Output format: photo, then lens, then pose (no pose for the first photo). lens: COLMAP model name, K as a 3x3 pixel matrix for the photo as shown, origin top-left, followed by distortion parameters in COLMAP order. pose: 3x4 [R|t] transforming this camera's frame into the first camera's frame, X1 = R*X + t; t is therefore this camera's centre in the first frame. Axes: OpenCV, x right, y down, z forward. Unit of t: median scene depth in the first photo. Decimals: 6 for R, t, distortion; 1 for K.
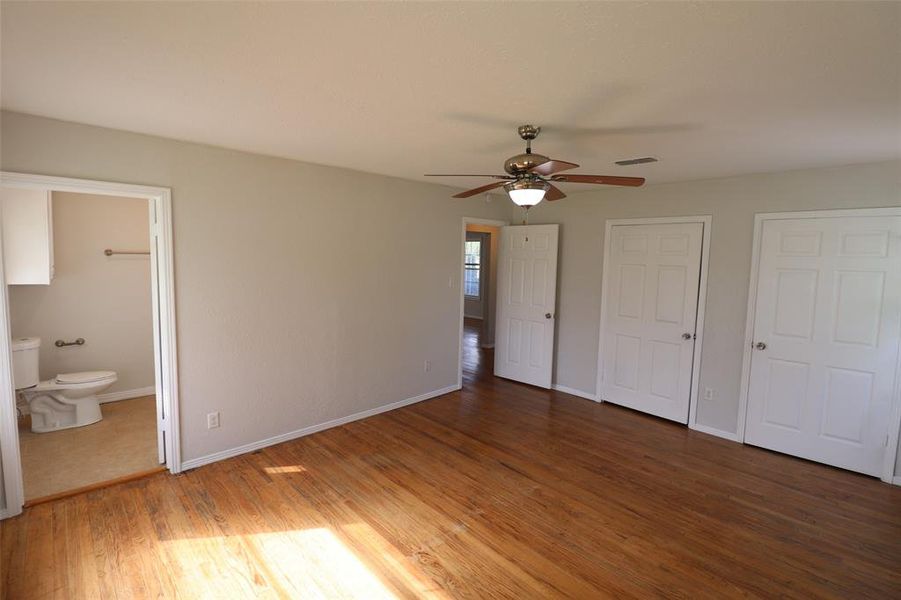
lens RADIAL K [[421.0, 0, 450.5], [0, 421.0, 300.0], [0, 0, 1]] dist [-0.000547, -0.013285]
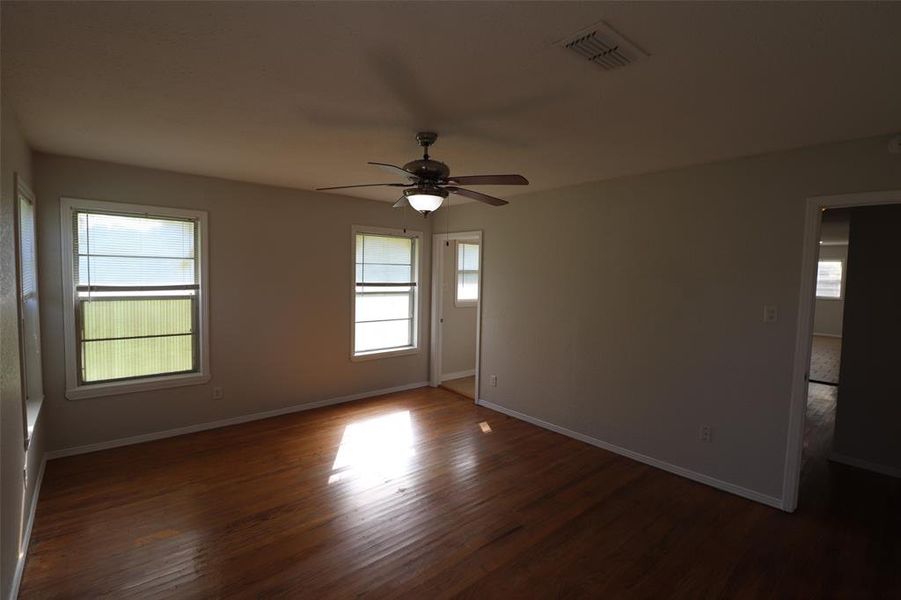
lens RADIAL K [[421.0, 0, 450.5], [0, 421.0, 300.0], [0, 0, 1]] dist [-0.000547, -0.013285]
pose [[-0.044594, 0.051993, -0.997651, 1.047829], [-0.128144, 0.990097, 0.057327, -0.073704], [0.990752, 0.130400, -0.037490, 0.986181]]
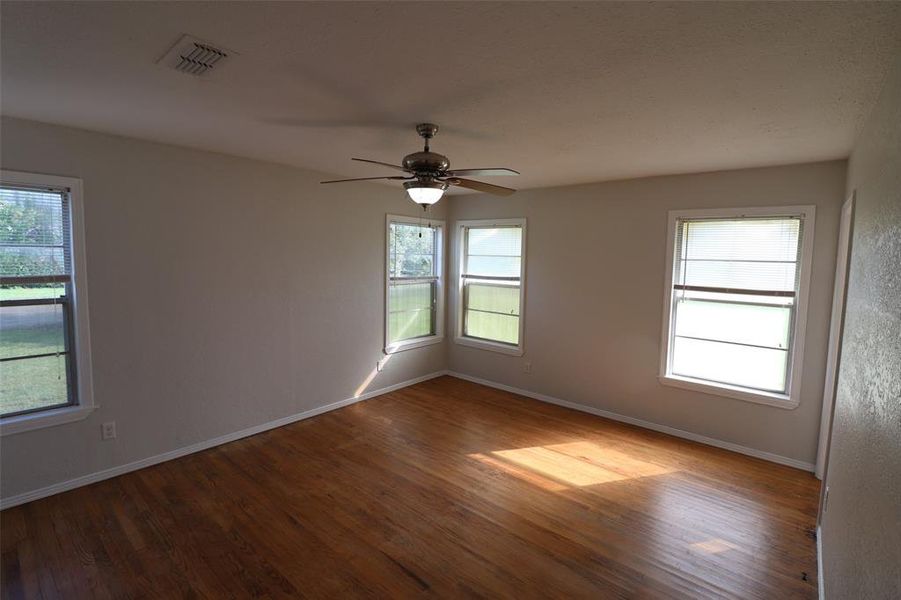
lens RADIAL K [[422.6, 0, 449.3], [0, 422.6, 307.6], [0, 0, 1]] dist [0.000855, 0.000277]
pose [[-0.993386, -0.030412, -0.110721, 0.199204], [-0.054088, 0.974538, 0.217600, -0.178503], [0.101284, 0.222149, -0.969738, 1.778355]]
